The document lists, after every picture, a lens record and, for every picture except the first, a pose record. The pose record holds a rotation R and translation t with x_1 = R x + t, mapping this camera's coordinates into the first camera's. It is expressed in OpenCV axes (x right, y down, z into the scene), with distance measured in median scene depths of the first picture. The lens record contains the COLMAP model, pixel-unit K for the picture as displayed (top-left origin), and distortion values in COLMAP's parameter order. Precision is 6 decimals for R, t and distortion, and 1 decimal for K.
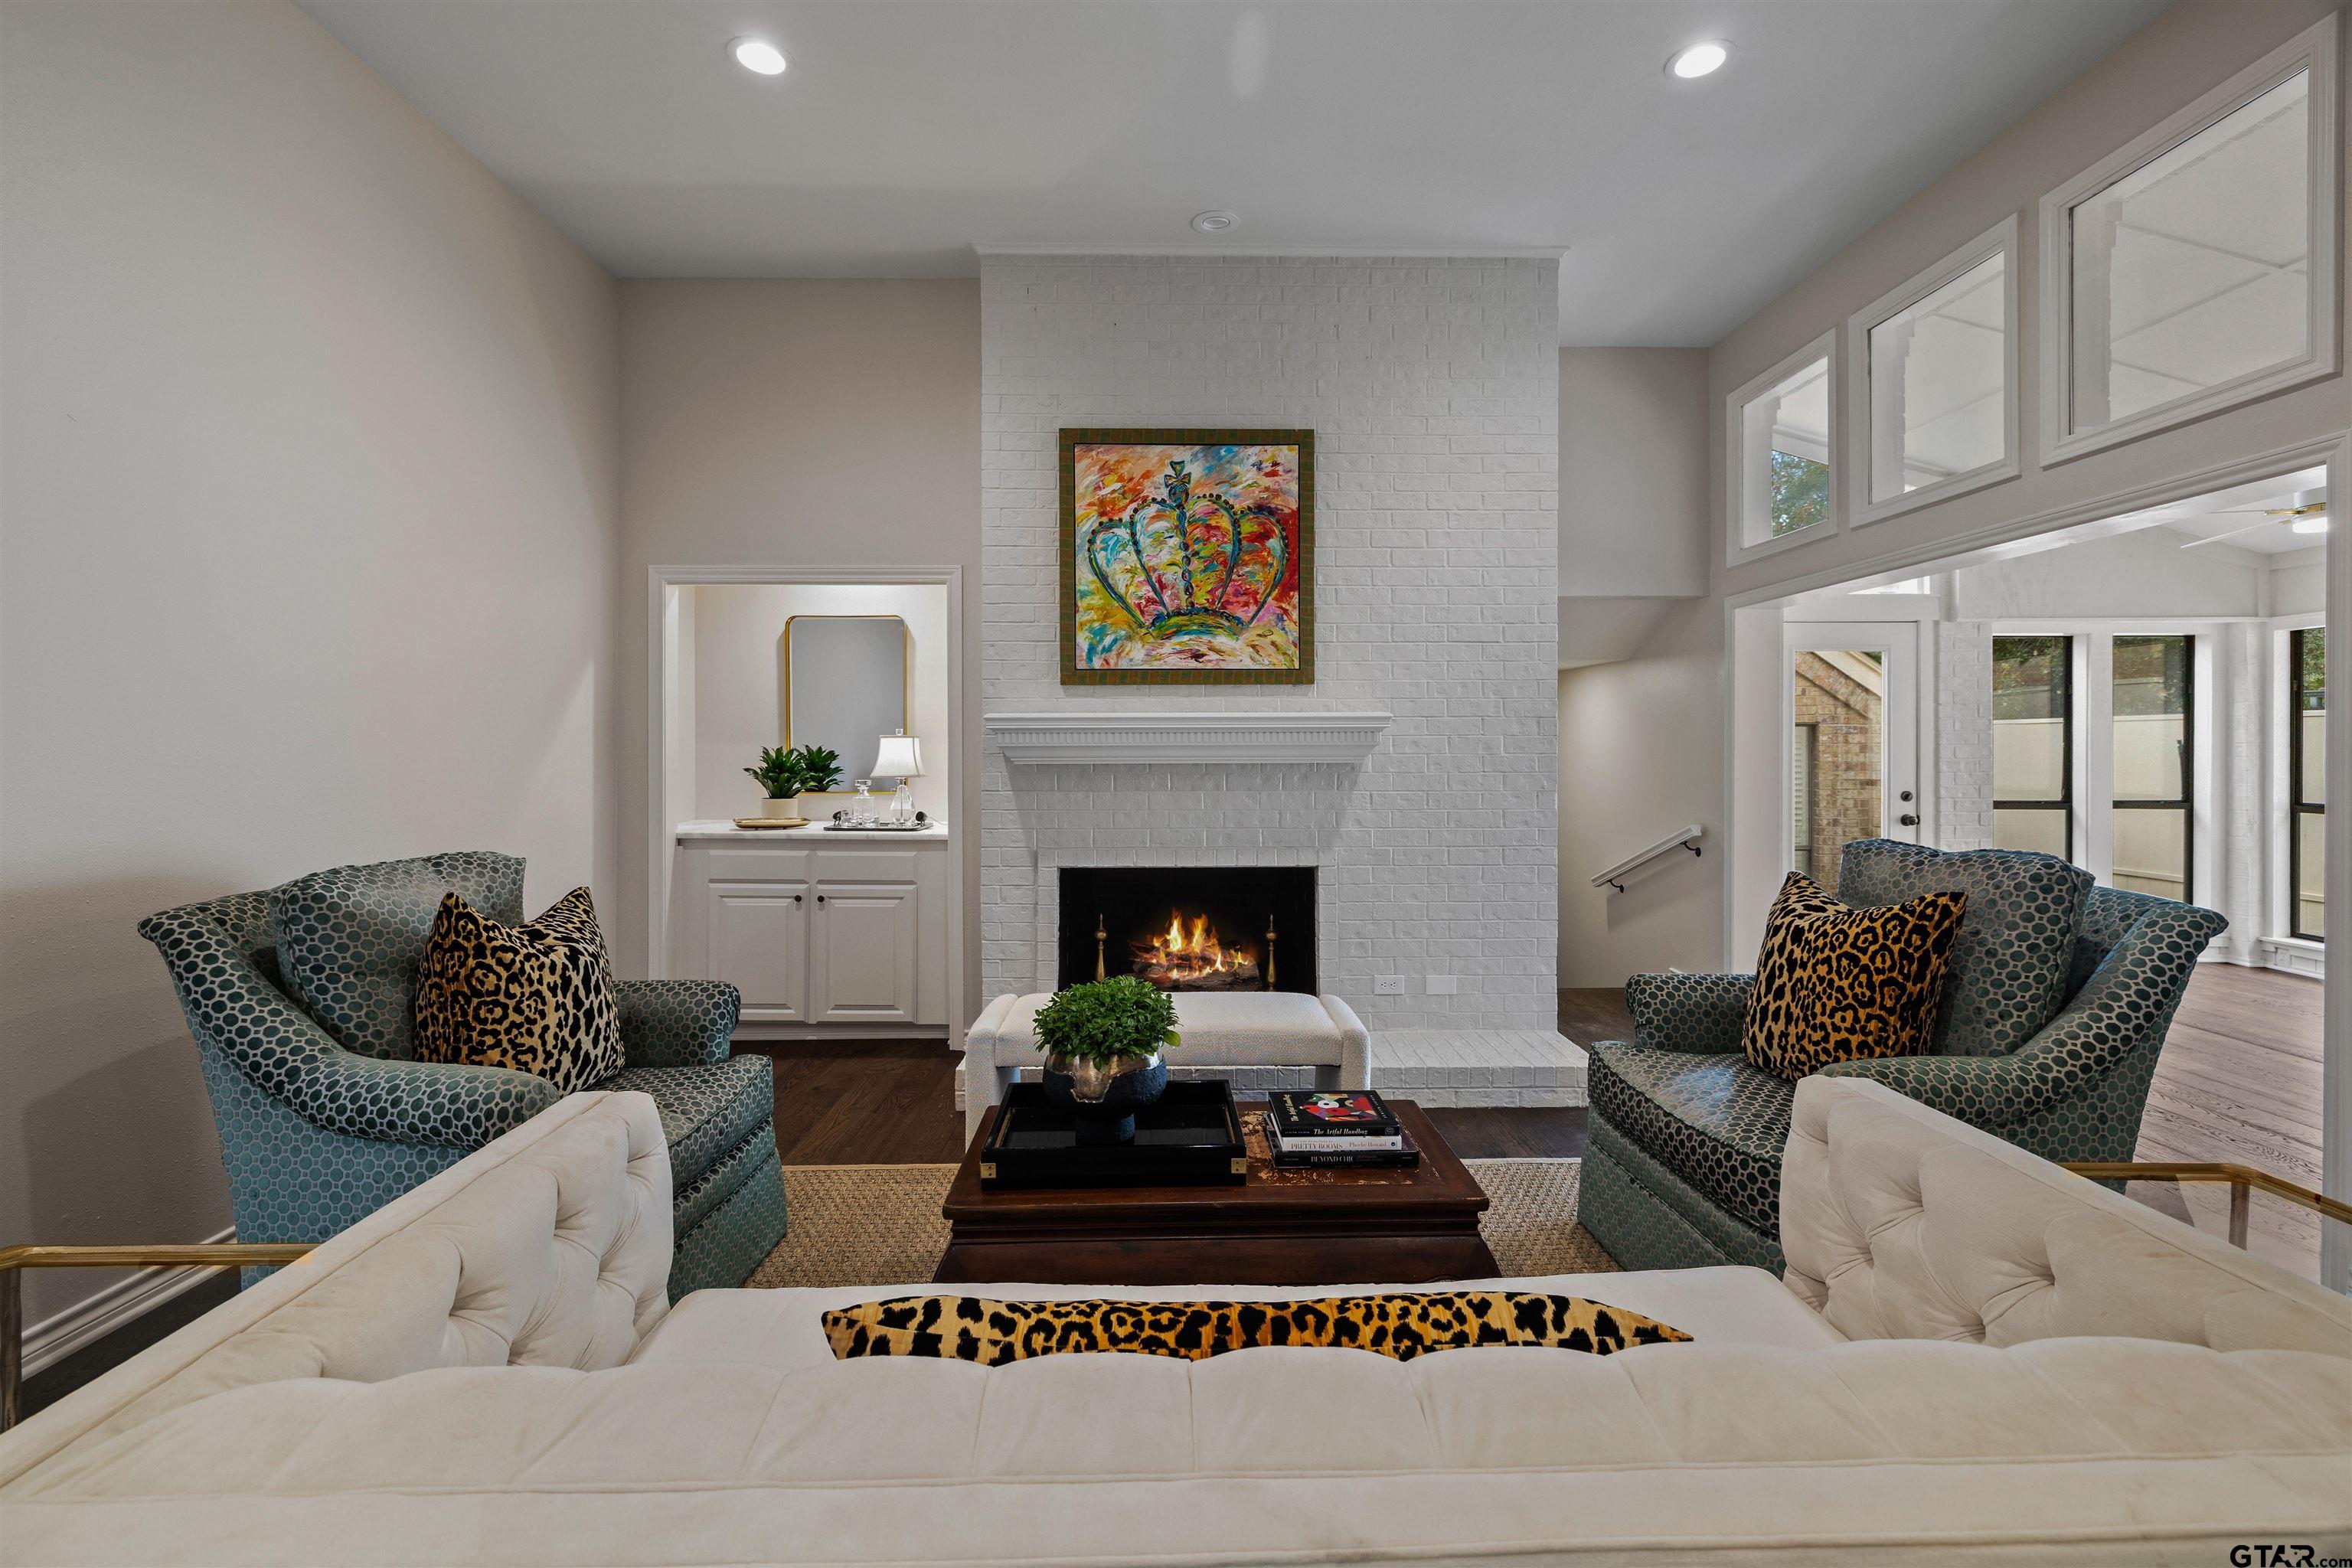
lens RADIAL K [[988.6, 0, 1177.4], [0, 988.6, 745.6], [0, 0, 1]] dist [0.000472, -0.000027]
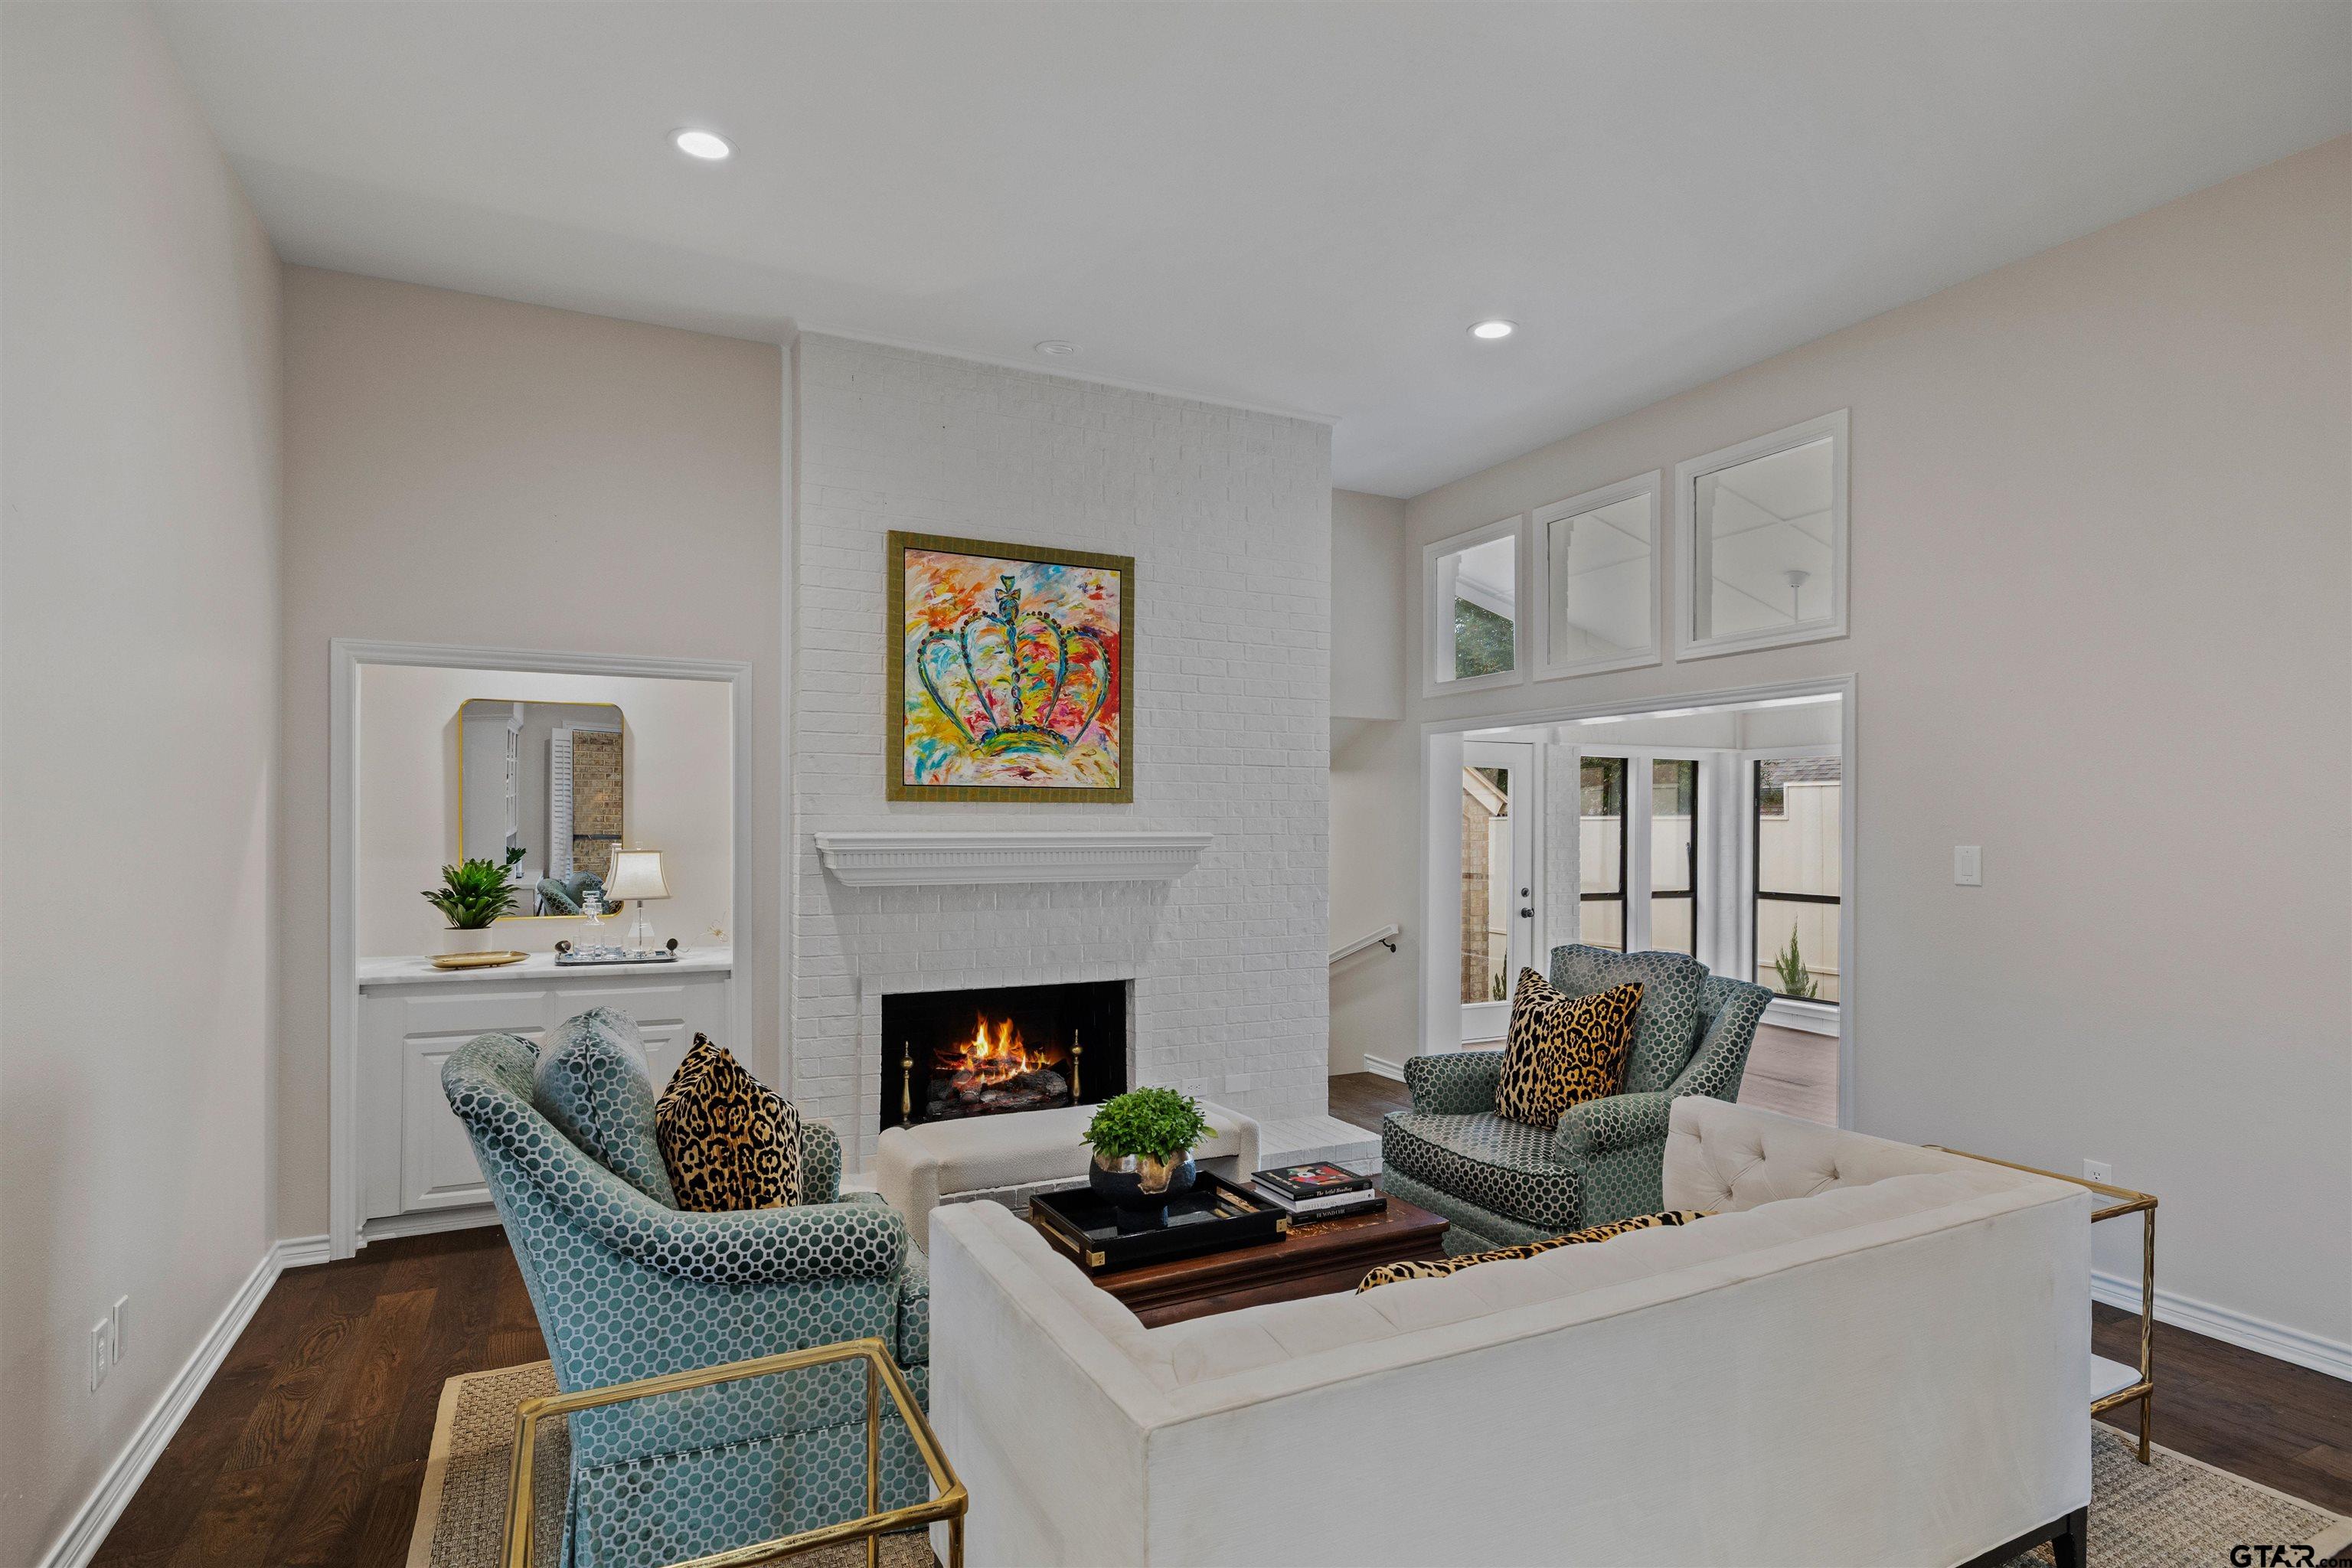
lens RADIAL K [[1209.6, 0, 1181.1], [0, 1209.6, 821.3], [0, 0, 1]] dist [-0.002055, -0.000363]
pose [[0.899597, 0.005021, 0.436693, -0.370176], [-0.005479, 0.999985, -0.000209, -0.043253], [-0.436687, -0.002205, 0.899611, -0.162596]]
